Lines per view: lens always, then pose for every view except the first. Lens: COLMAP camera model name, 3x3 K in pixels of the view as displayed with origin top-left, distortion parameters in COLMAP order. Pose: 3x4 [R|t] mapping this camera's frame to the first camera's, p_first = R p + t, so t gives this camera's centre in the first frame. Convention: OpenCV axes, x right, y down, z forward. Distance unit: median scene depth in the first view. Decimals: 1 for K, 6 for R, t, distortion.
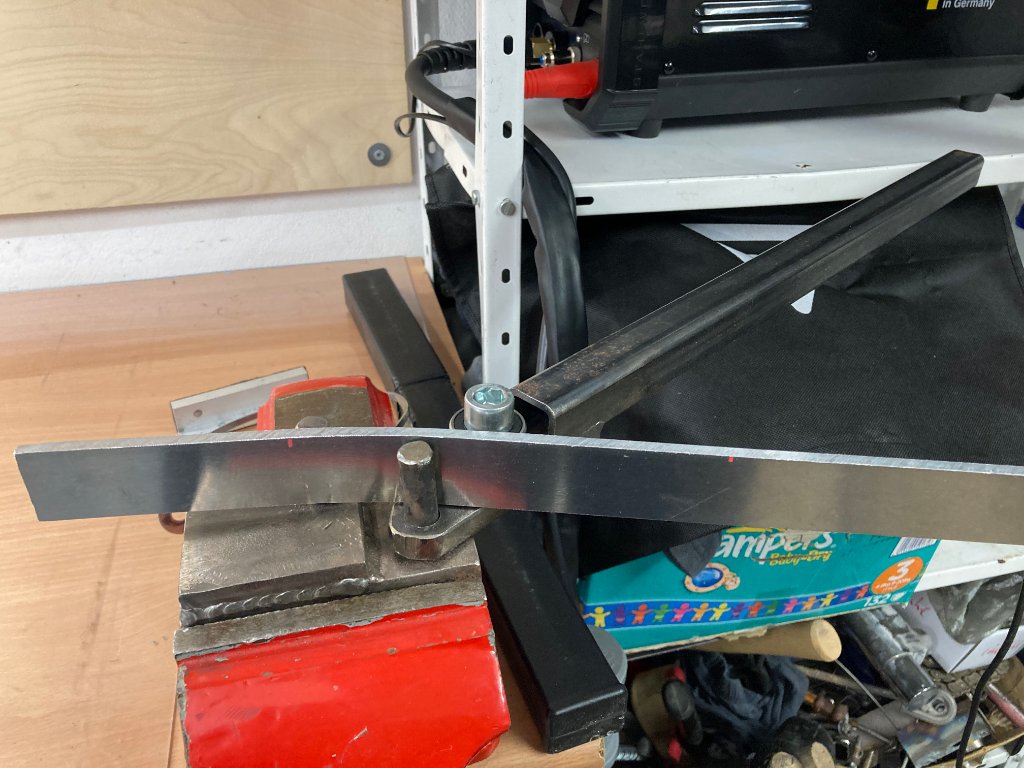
lens RADIAL K [[857.3, 0, 512.0], [0, 857.3, 384.0], [0, 0, 1]] dist [0.000506, 0.006454]
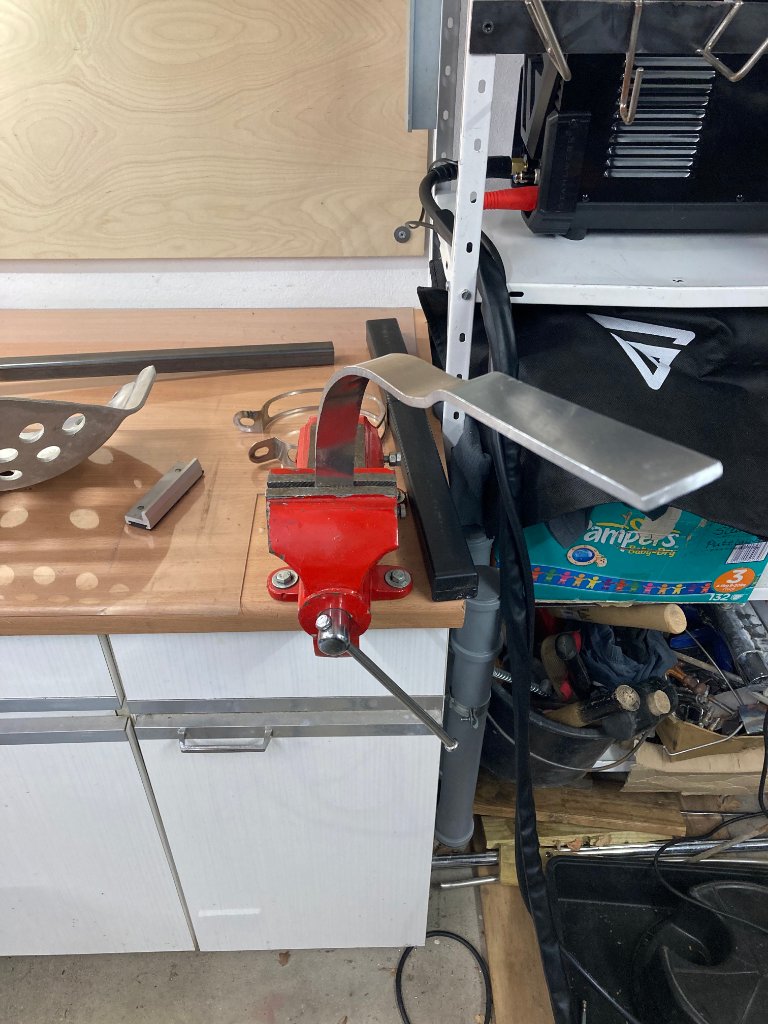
lens RADIAL K [[857.3, 0, 384.0], [0, 857.3, 512.0], [0, 0, 1]] dist [0.000506, 0.006454]
pose [[0.976333, 0.134569, -0.169308, 0.123007], [-0.113416, 0.985140, 0.128982, 0.001880], [0.184149, -0.106727, 0.977087, -0.454193]]
